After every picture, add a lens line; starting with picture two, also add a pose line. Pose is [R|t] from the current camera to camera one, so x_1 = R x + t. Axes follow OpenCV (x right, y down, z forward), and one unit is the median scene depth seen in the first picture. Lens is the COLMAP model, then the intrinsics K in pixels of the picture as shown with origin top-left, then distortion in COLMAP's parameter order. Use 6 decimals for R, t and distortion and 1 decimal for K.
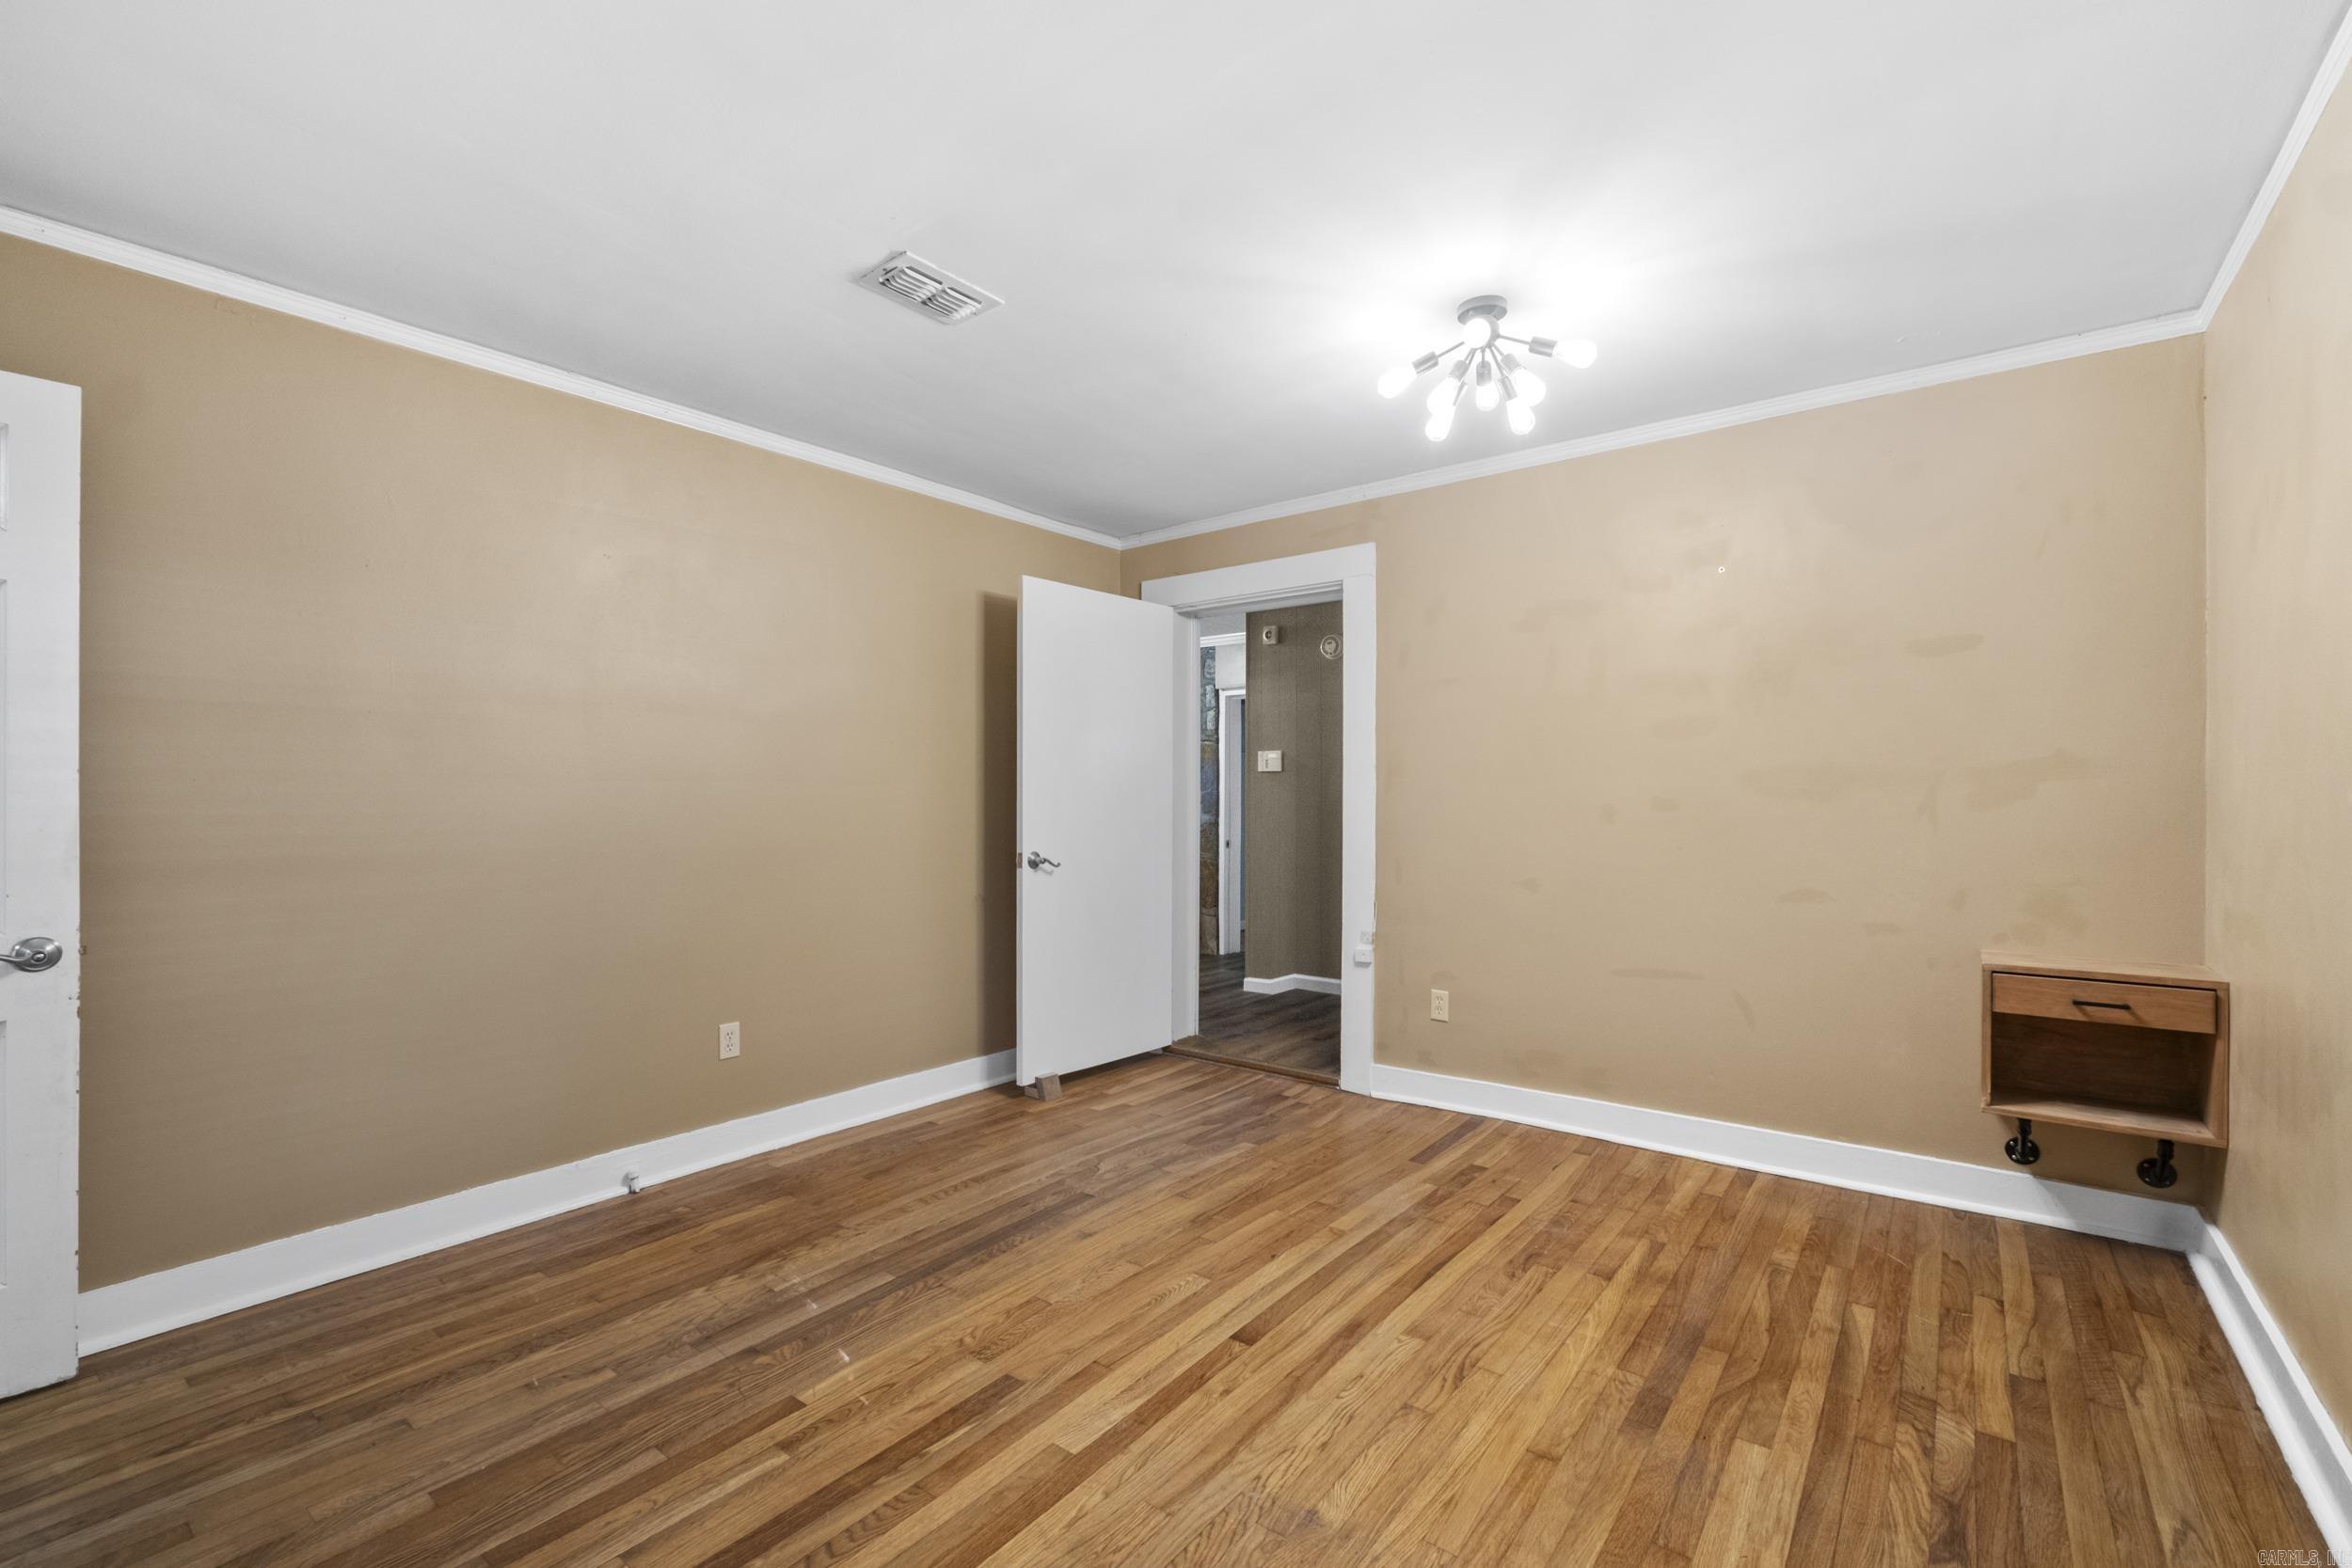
lens RADIAL K [[1014.1, 0, 1158.5], [0, 1014.1, 781.3], [0, 0, 1]] dist [-0.005059, -0.000174]
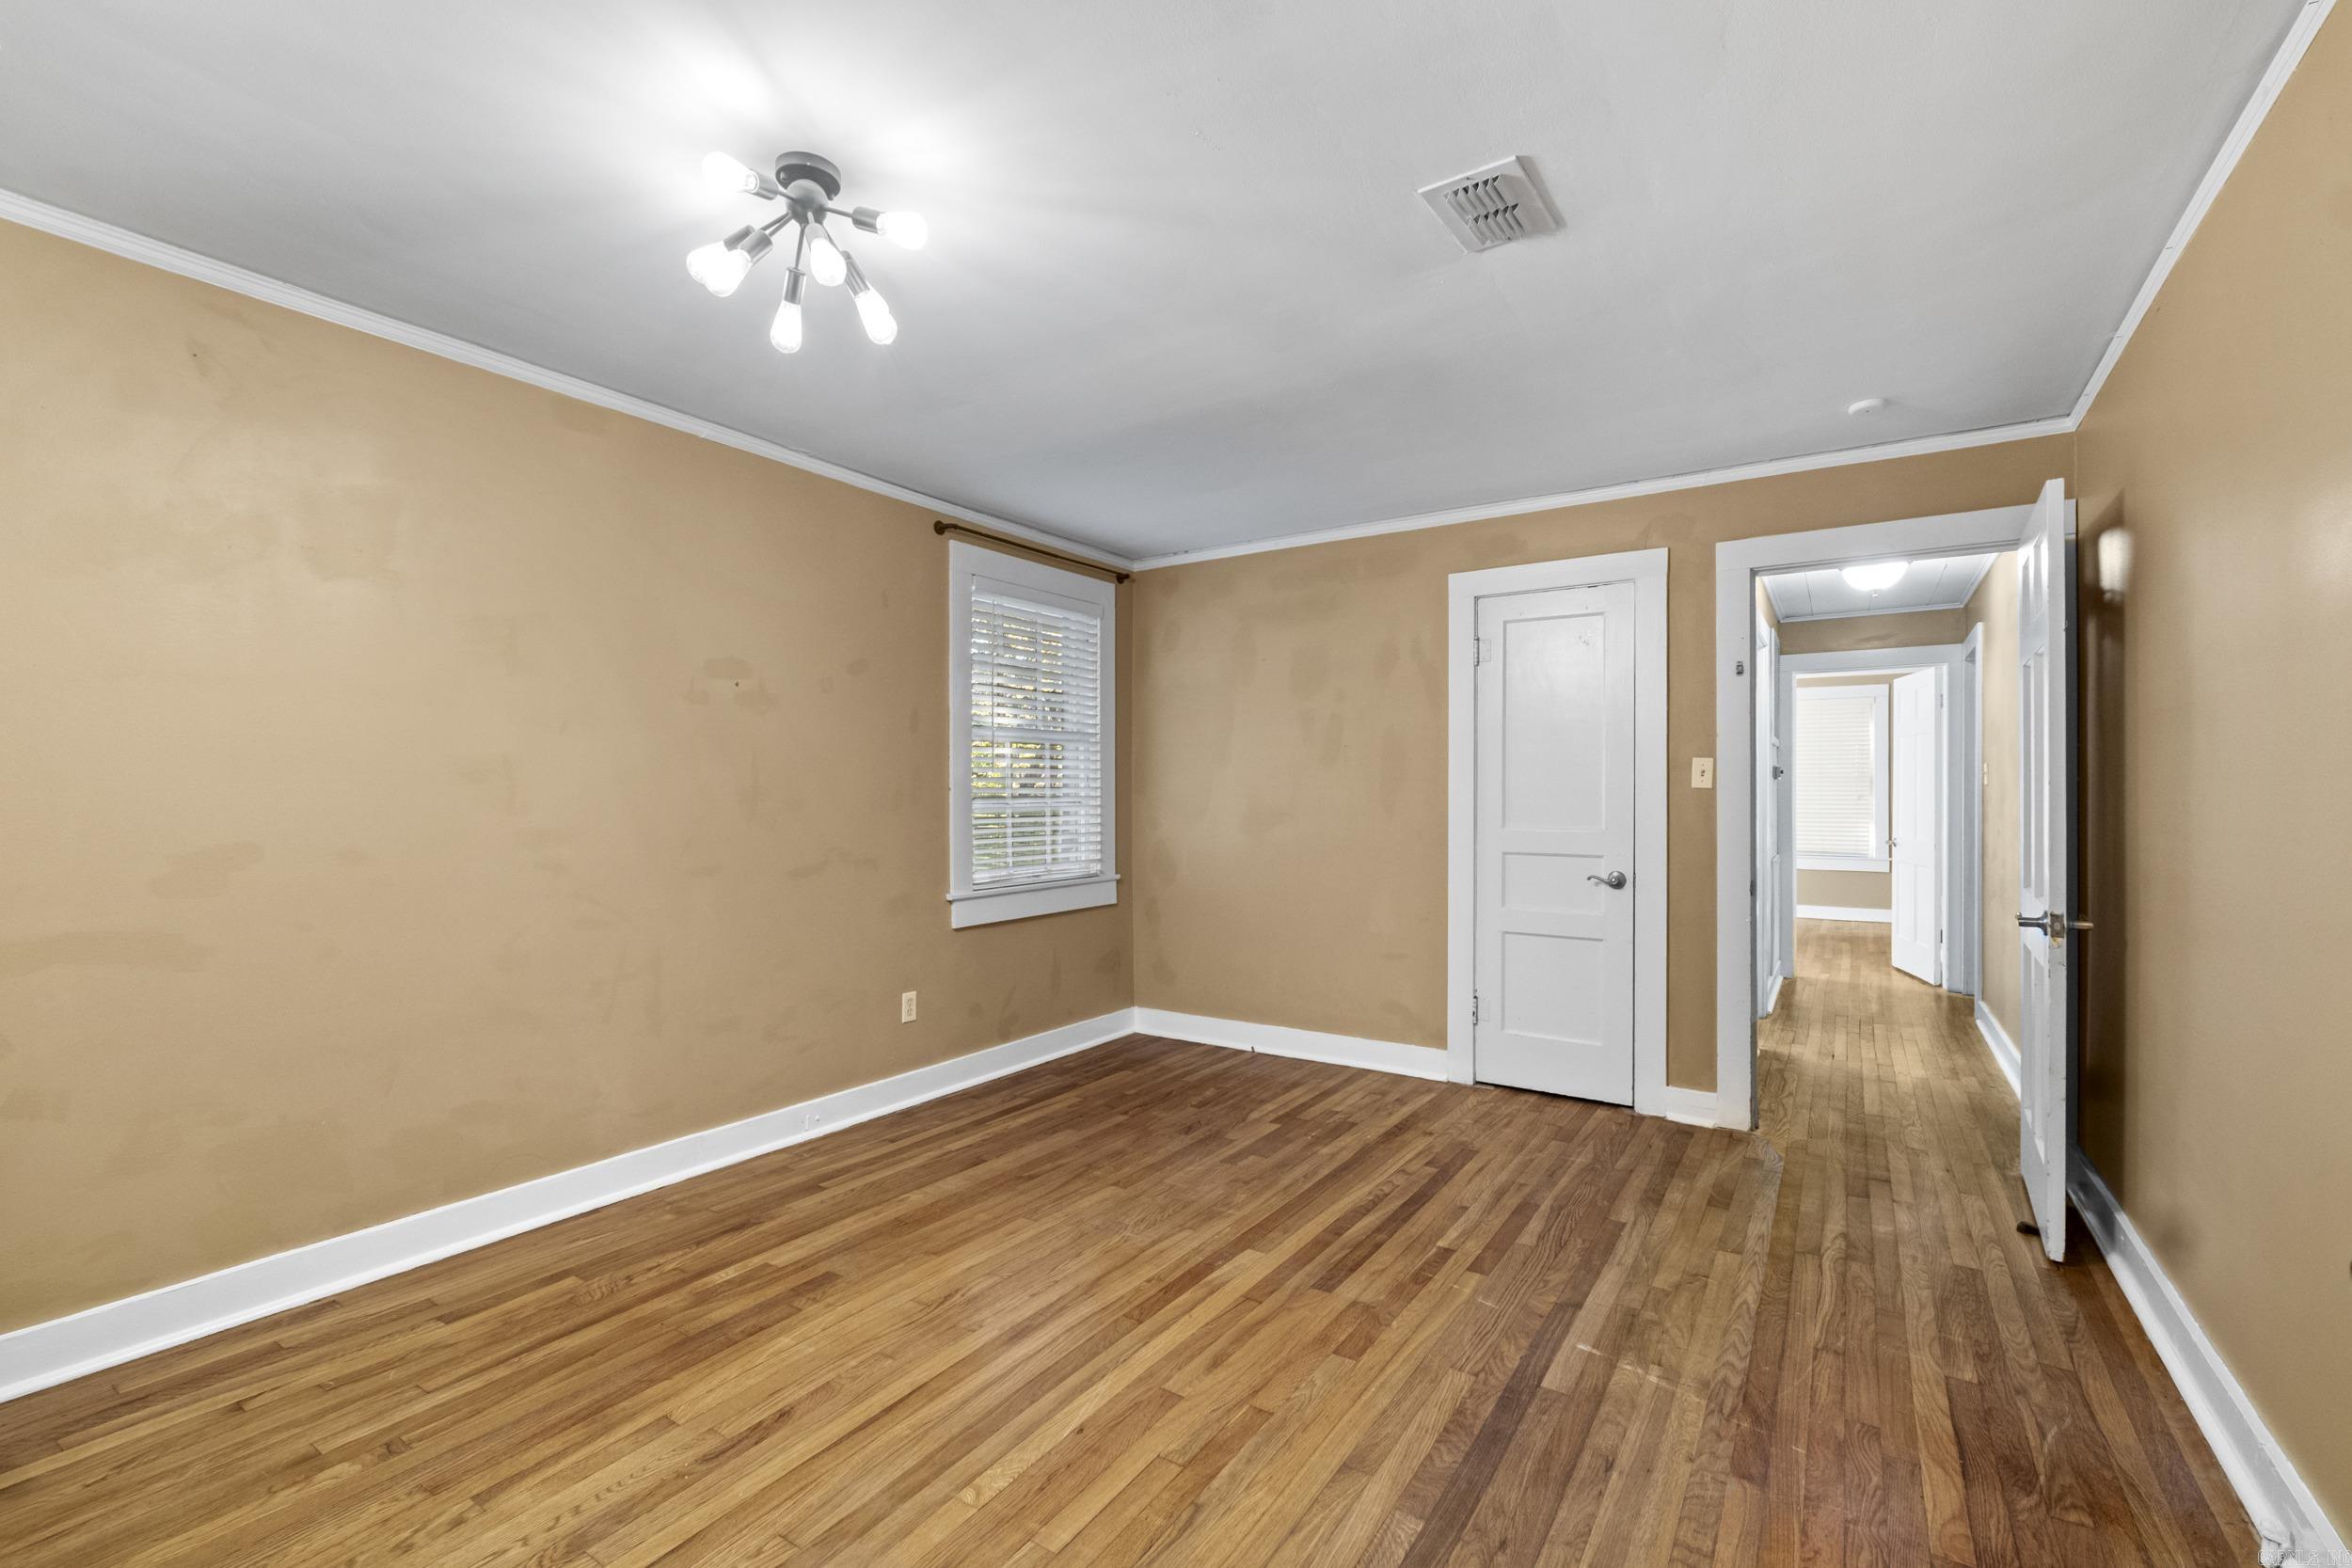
lens RADIAL K [[1021.8, 0, 1163.1], [0, 1021.8, 754.3], [0, 0, 1]] dist [-0.005650, -0.000426]
pose [[-0.996855, -0.000459, -0.079240, 0.139377], [0.003795, 0.998559, -0.053530, 0.019237], [0.079150, -0.053662, -0.995417, 2.190866]]
